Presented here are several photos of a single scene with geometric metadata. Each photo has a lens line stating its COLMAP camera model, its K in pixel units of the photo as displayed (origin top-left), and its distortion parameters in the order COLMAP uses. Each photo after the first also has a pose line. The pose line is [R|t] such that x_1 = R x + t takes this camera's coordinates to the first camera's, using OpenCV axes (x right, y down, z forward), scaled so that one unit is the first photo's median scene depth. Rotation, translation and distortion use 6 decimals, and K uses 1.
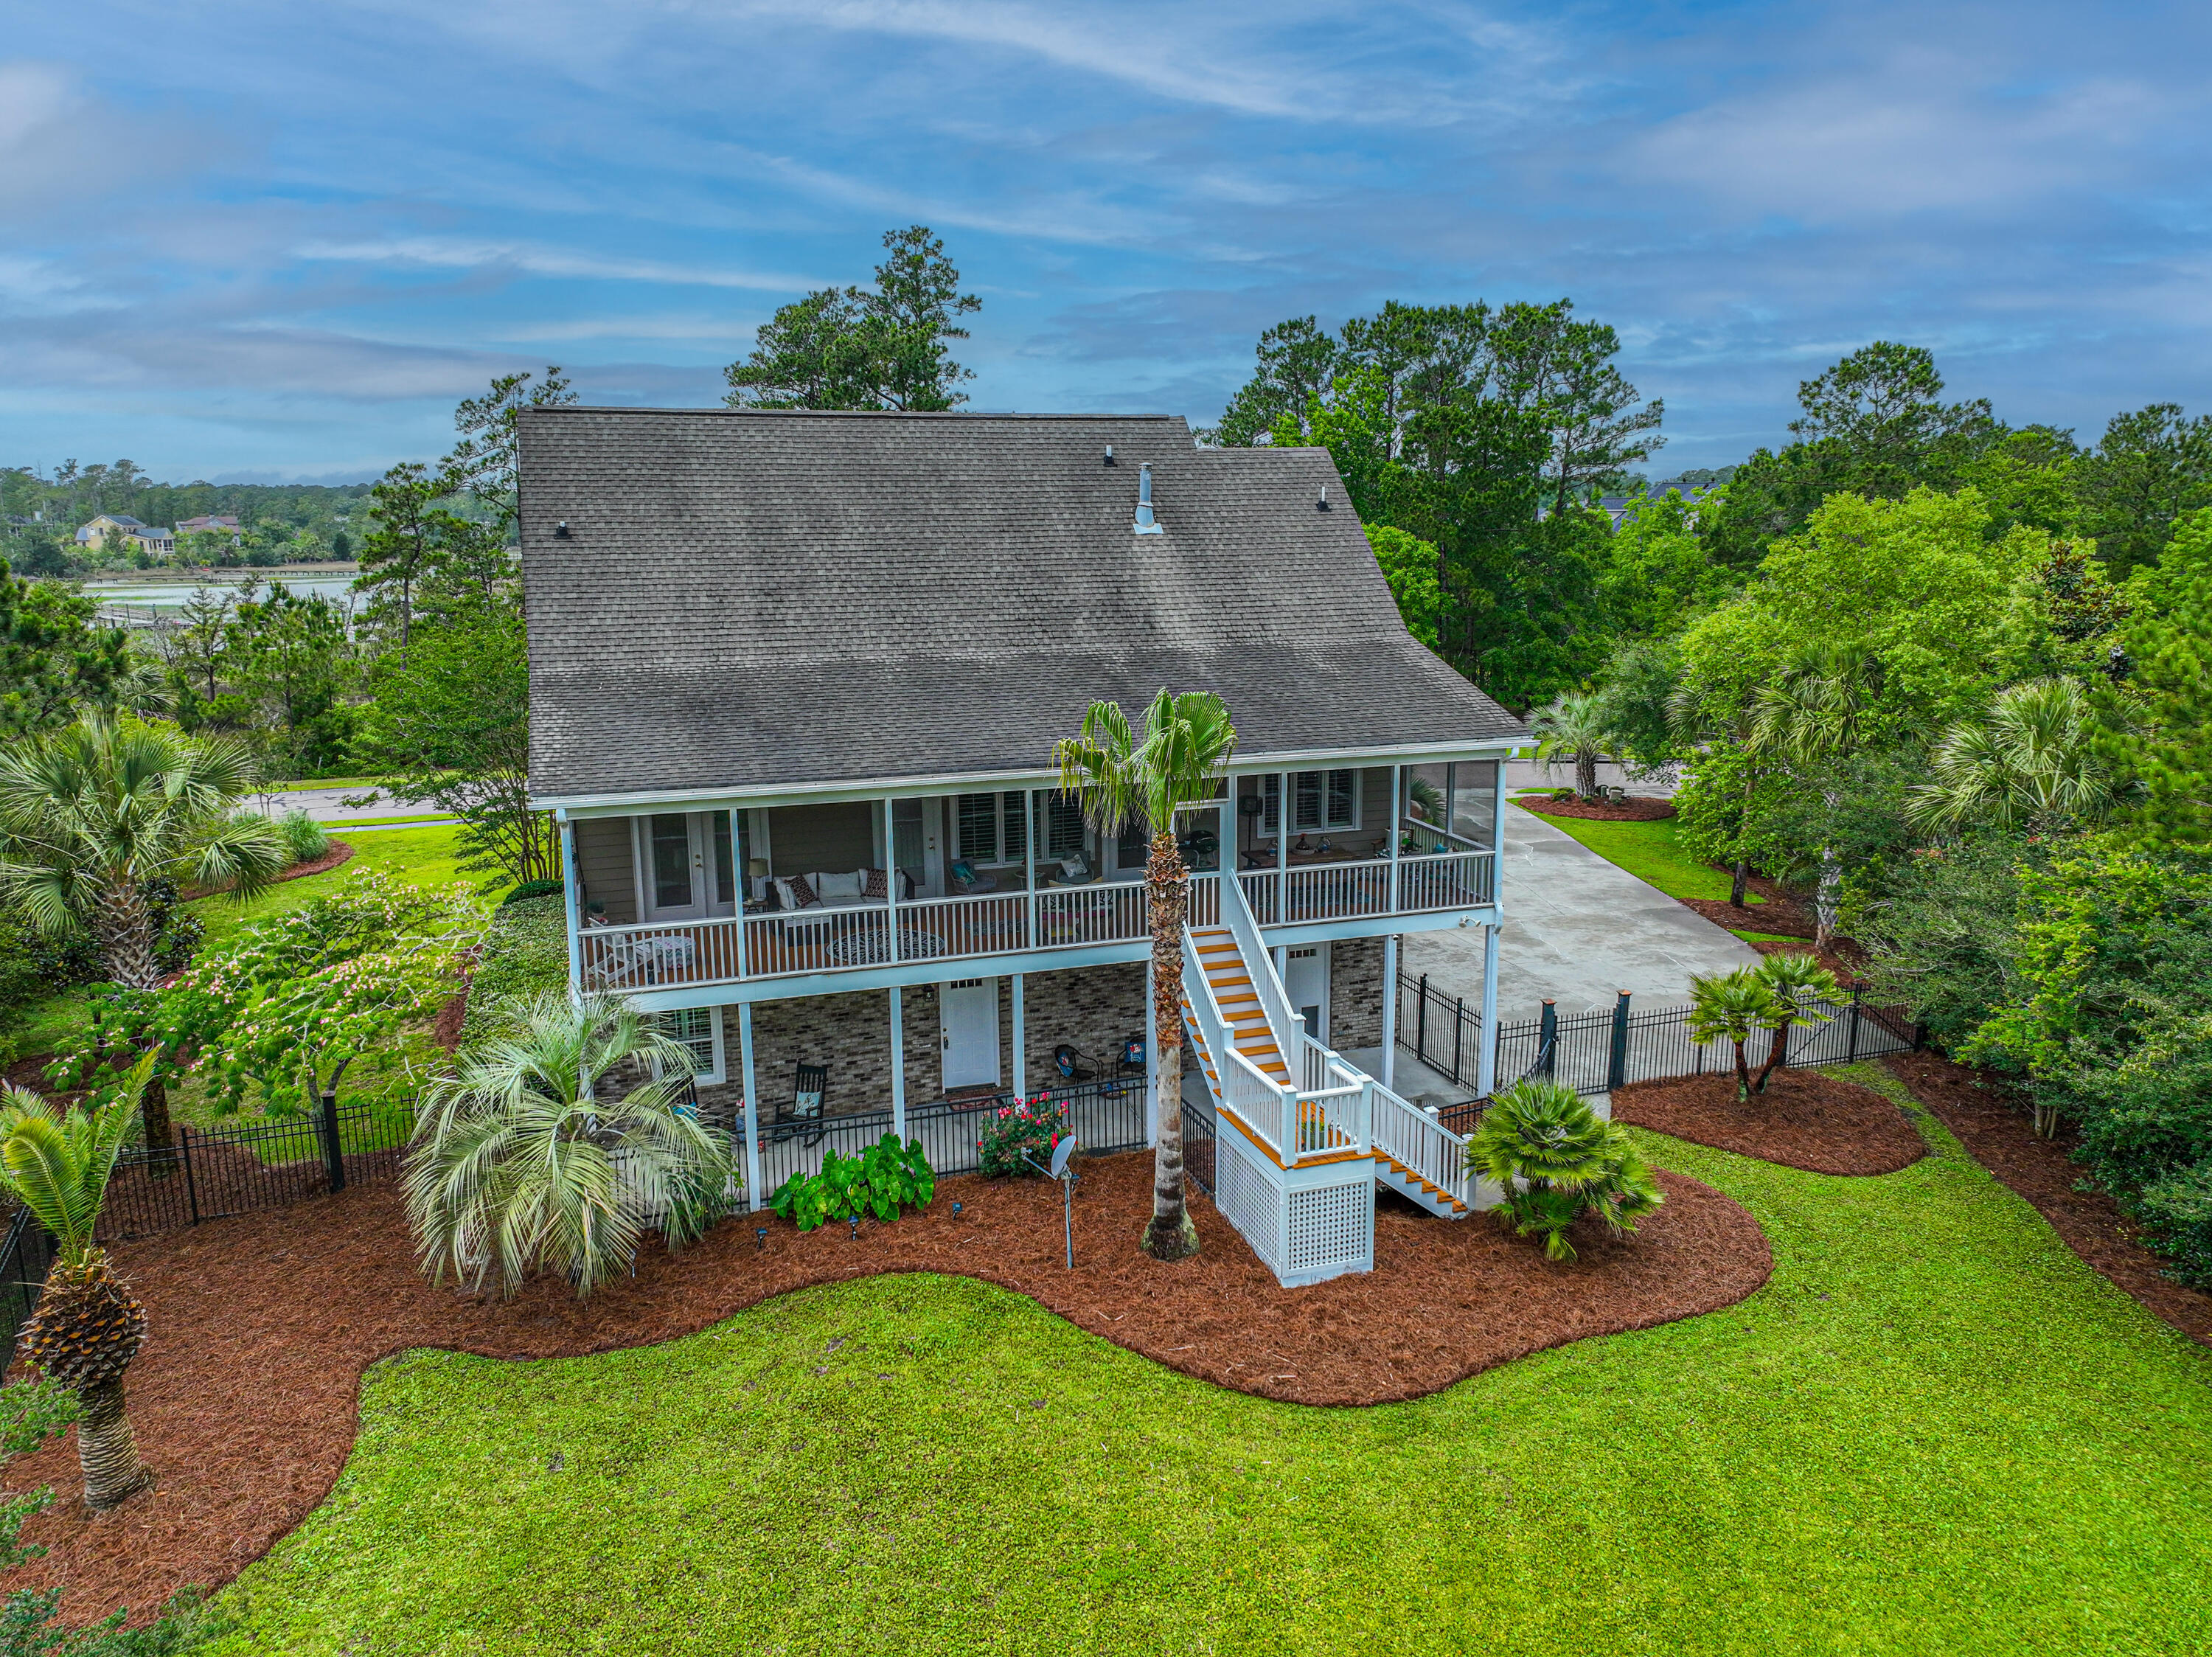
lens RADIAL K [[1543.3, 0, 1106.0], [0, 1543.3, 828.5], [0, 0, 1]] dist [0.002311, 0.015551]
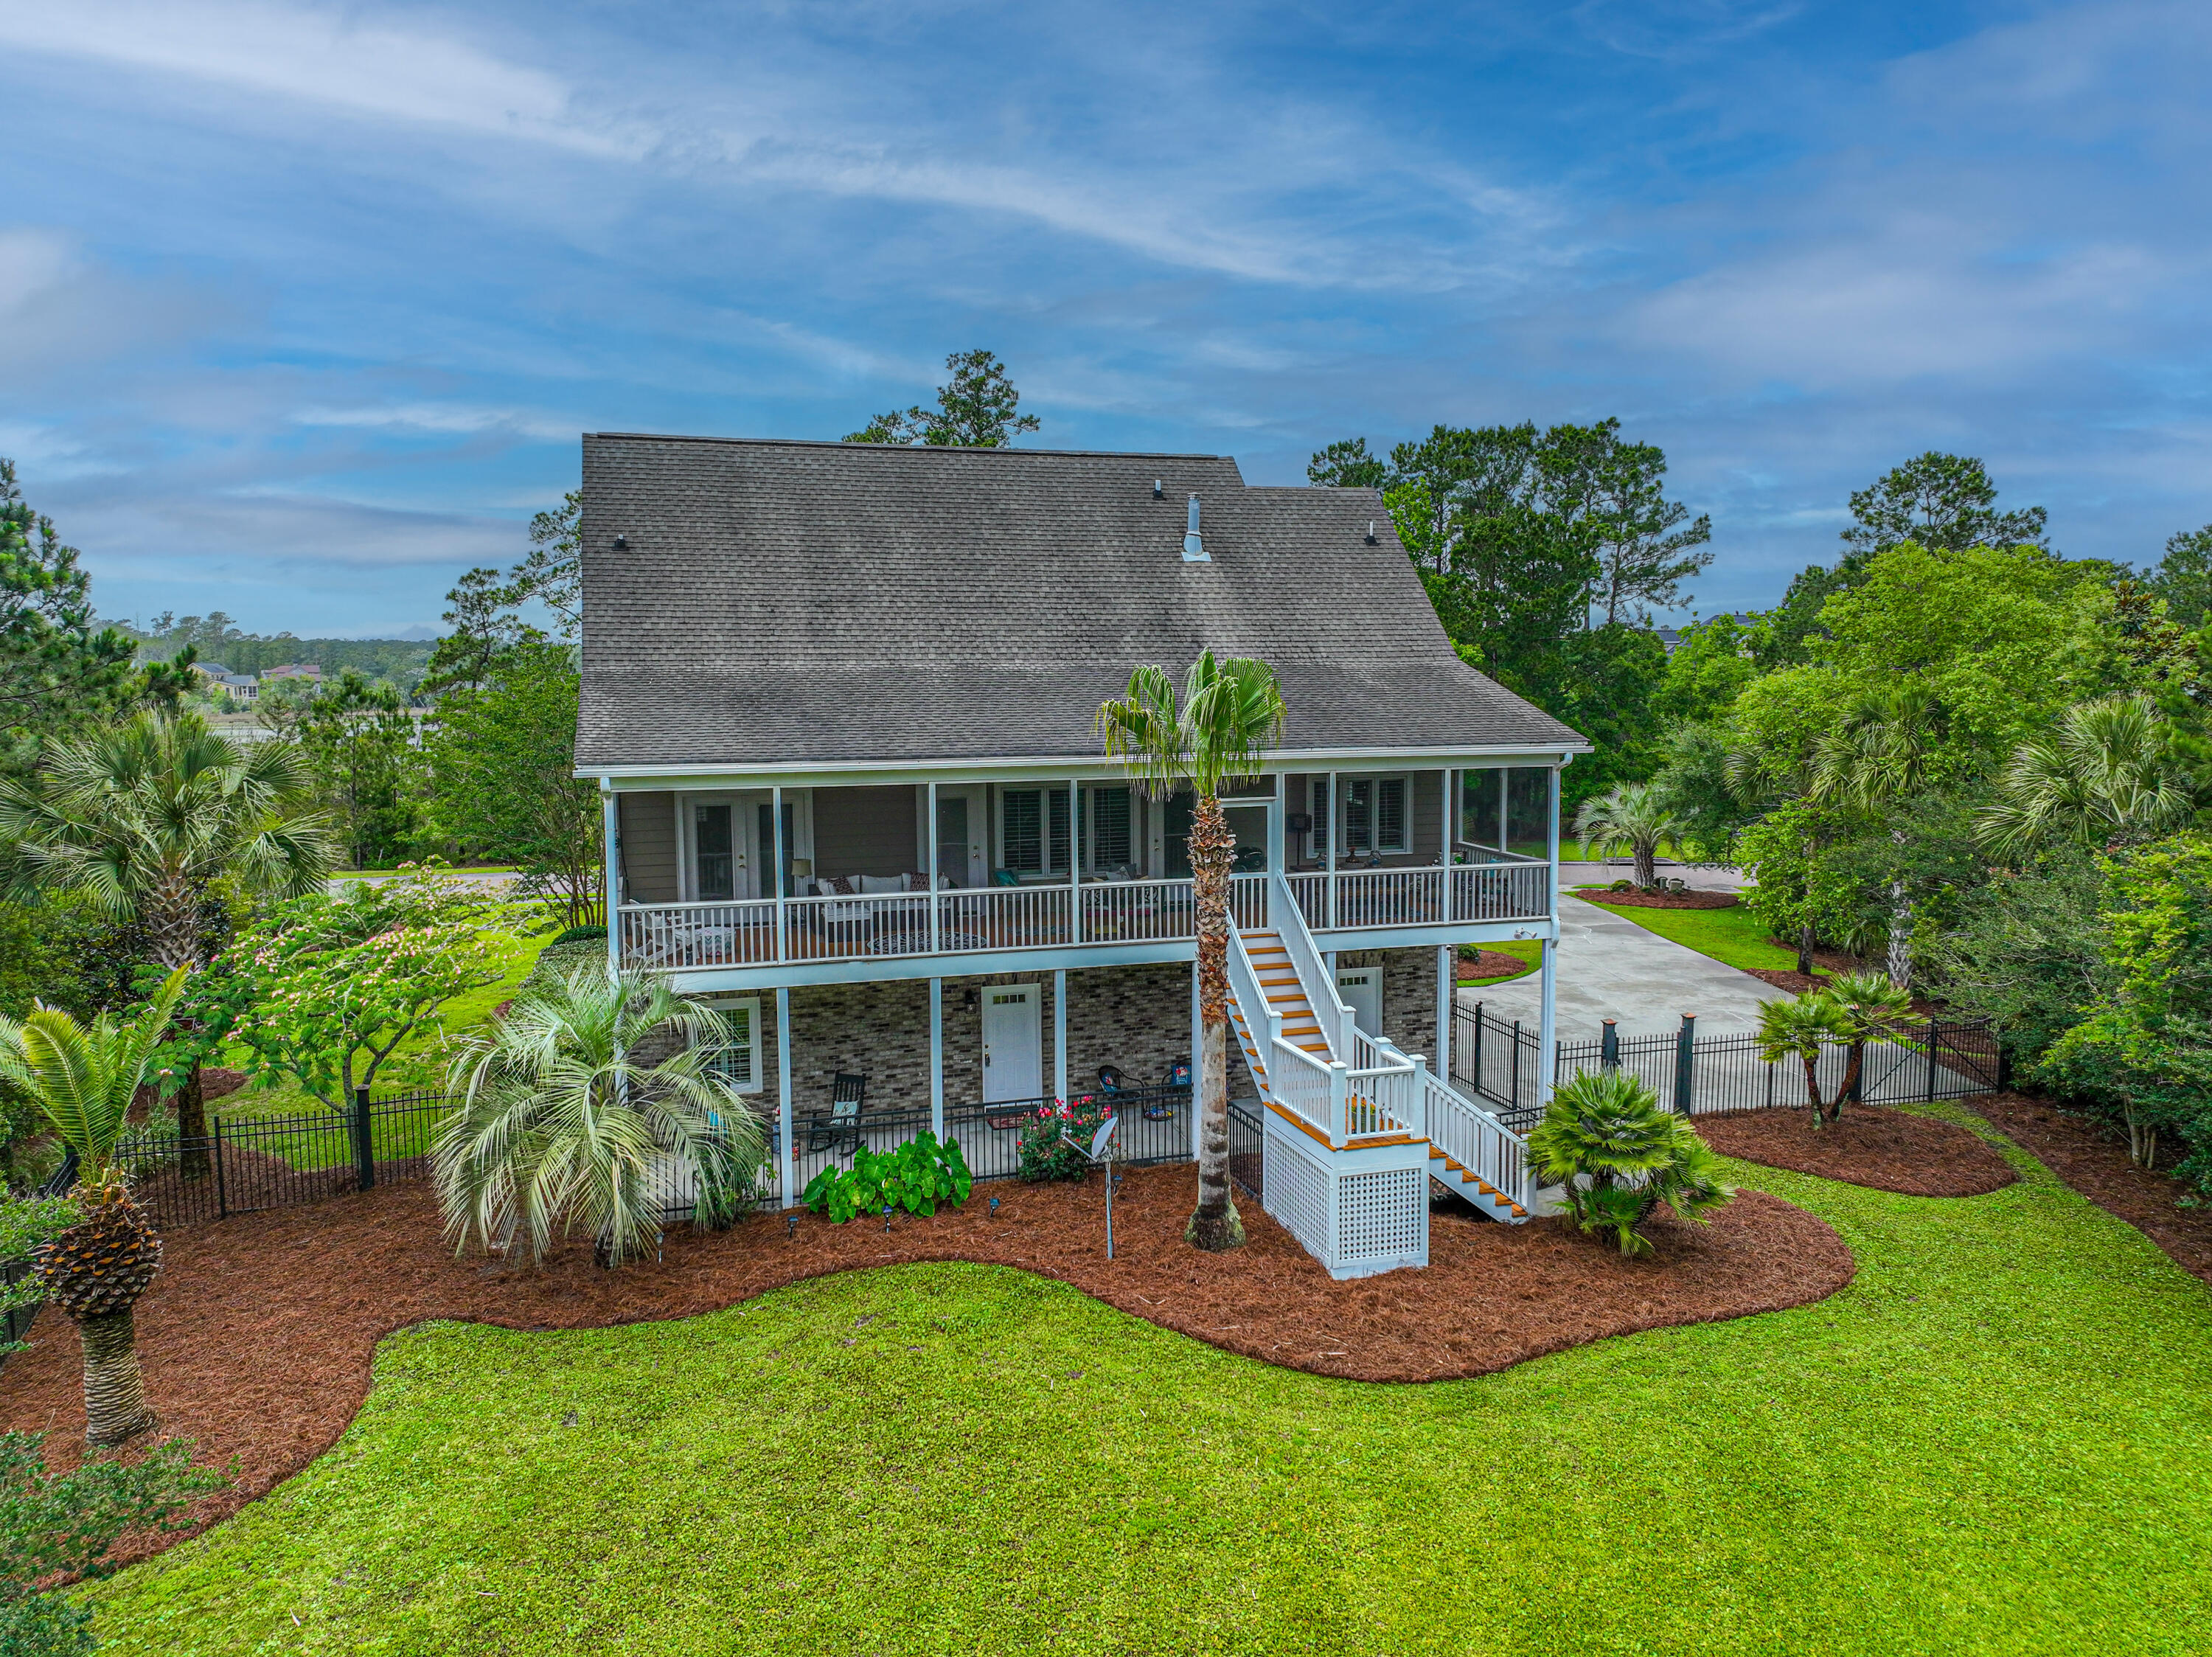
lens RADIAL K [[1543.5, 0, 1106.0], [0, 1543.5, 828.5], [0, 0, 1]] dist [0.004744, 0.011953]
pose [[0.999379, 0.005499, -0.034814, 0.005422], [-0.008904, 0.995104, -0.098427, 0.103413], [0.034102, 0.098676, 0.994535, 0.017393]]
